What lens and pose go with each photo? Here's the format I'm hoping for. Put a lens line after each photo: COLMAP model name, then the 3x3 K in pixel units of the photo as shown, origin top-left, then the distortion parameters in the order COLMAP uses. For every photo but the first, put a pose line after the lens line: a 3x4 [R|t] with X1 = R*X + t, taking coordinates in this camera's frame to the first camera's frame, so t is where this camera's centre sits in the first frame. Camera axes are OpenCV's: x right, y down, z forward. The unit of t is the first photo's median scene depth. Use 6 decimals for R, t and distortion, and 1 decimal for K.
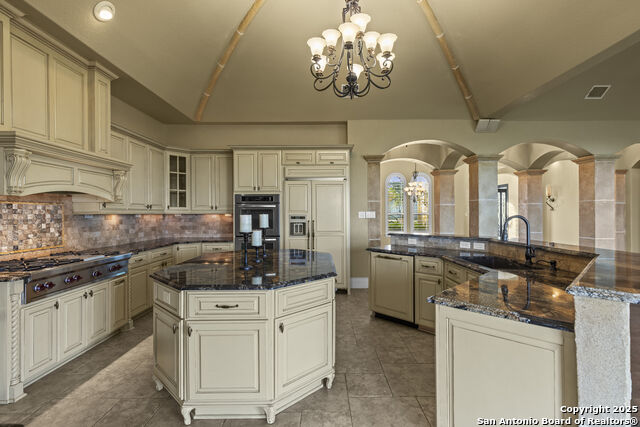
lens RADIAL K [[301.7, 0, 323.6], [0, 301.7, 211.7], [0, 0, 1]] dist [-0.003767, -0.000049]
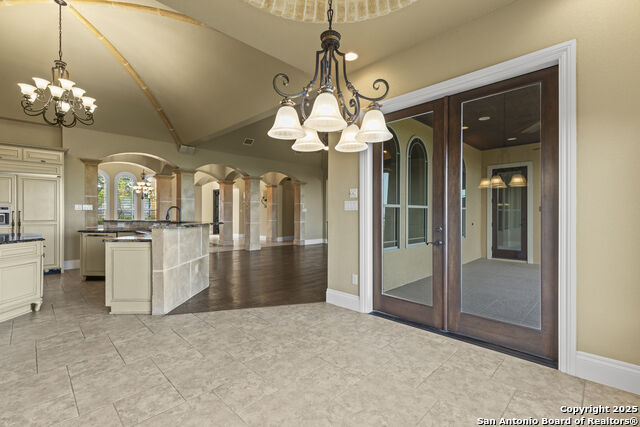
lens RADIAL K [[288.4, 0, 320.3], [0, 288.4, 212.3], [0, 0, 1]] dist [0.012755, 0.000117]
pose [[0.709754, 0.006207, 0.704422, -0.005409], [-0.009508, 0.999954, 0.000770, 0.022197], [-0.704385, -0.007244, 0.709781, -0.549271]]
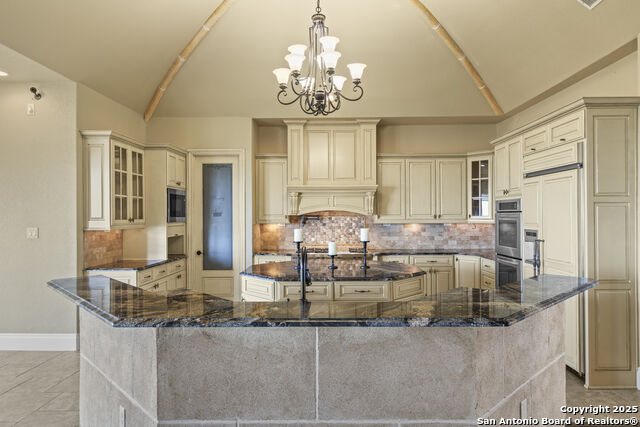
lens RADIAL K [[408.1, 0, 324.6], [0, 408.1, 213.0], [0, 0, 1]] dist [0.000359, -0.001317]
pose [[-0.012519, -0.000723, -0.999921, 0.796465], [0.009366, 0.999956, -0.000840, -0.028785], [0.999878, -0.009376, -0.012512, 0.556843]]
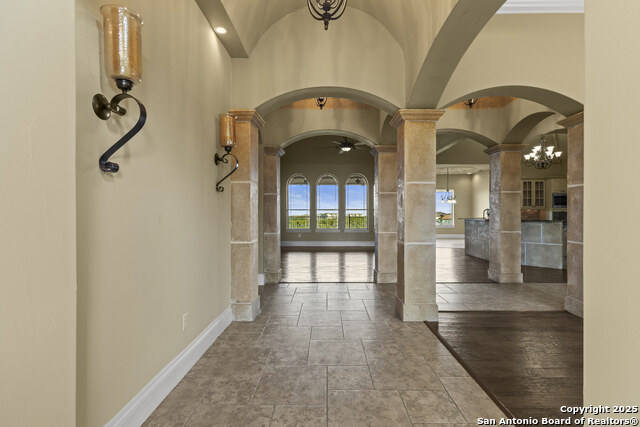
lens RADIAL K [[301.7, 0, 326.1], [0, 301.7, 213.2], [0, 0, 1]] dist [-0.003767, -0.000049]
pose [[-0.999837, 0.003916, 0.017603, 1.205394], [0.003867, 0.999989, -0.002799, 0.031651], [-0.017614, -0.002731, -0.999841, 2.204109]]
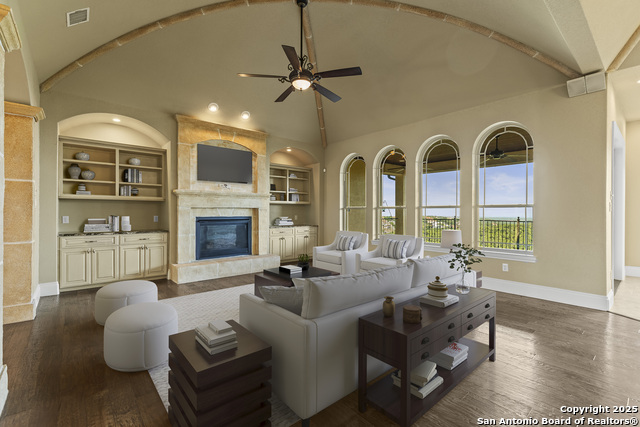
lens RADIAL K [[288.4, 0, 325.5], [0, 288.4, 212.8], [0, 0, 1]] dist [0.012755, 0.000117]
pose [[-0.654049, 0.001565, 0.756450, 0.476290], [-0.005358, 0.999963, -0.006702, 0.032767], [-0.756433, -0.008437, -0.654017, 1.010490]]
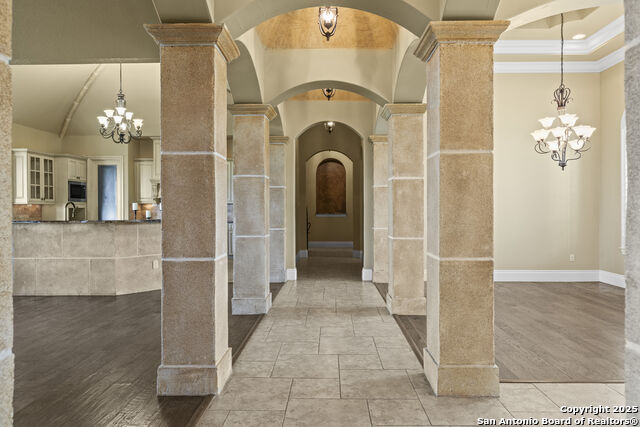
lens RADIAL K [[427.1, 0, 319.5], [0, 427.1, 210.5], [0, 0, 1]] dist [0.001287, 0.007249]
pose [[-0.024055, 0.007411, -0.999683, 1.596974], [0.009557, 0.999929, 0.007183, 0.030693], [0.999665, -0.009381, -0.024124, 1.295076]]
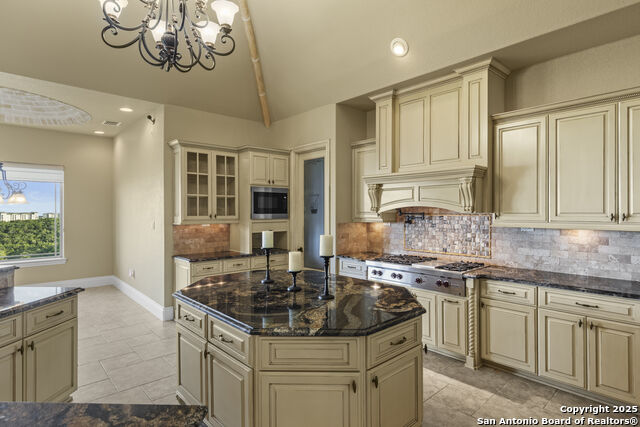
lens RADIAL K [[343.9, 0, 325.3], [0, 343.9, 211.3], [0, 0, 1]] dist [0.000560, -0.000129]
pose [[-0.739961, 0.003106, -0.672643, 0.200800], [0.006301, 0.999977, -0.002315, -0.026375], [0.672621, -0.005951, -0.739964, 0.995023]]
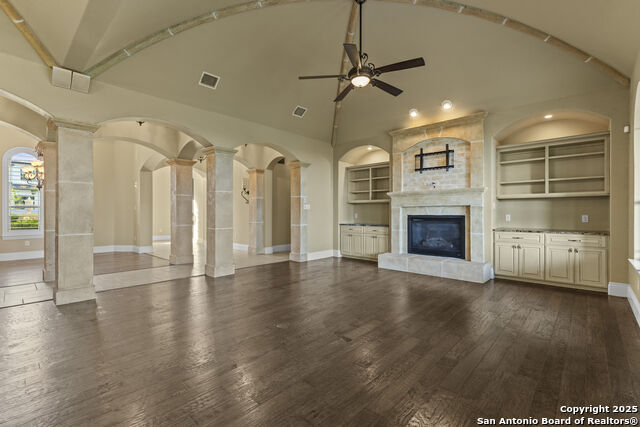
lens RADIAL K [[288.4, 0, 323.8], [0, 288.4, 209.2], [0, 0, 1]] dist [0.012755, 0.000117]
pose [[0.676238, 0.006588, 0.736654, 0.472303], [-0.005055, 0.999978, -0.004303, 0.026706], [-0.736666, -0.000814, 0.676256, 0.079907]]
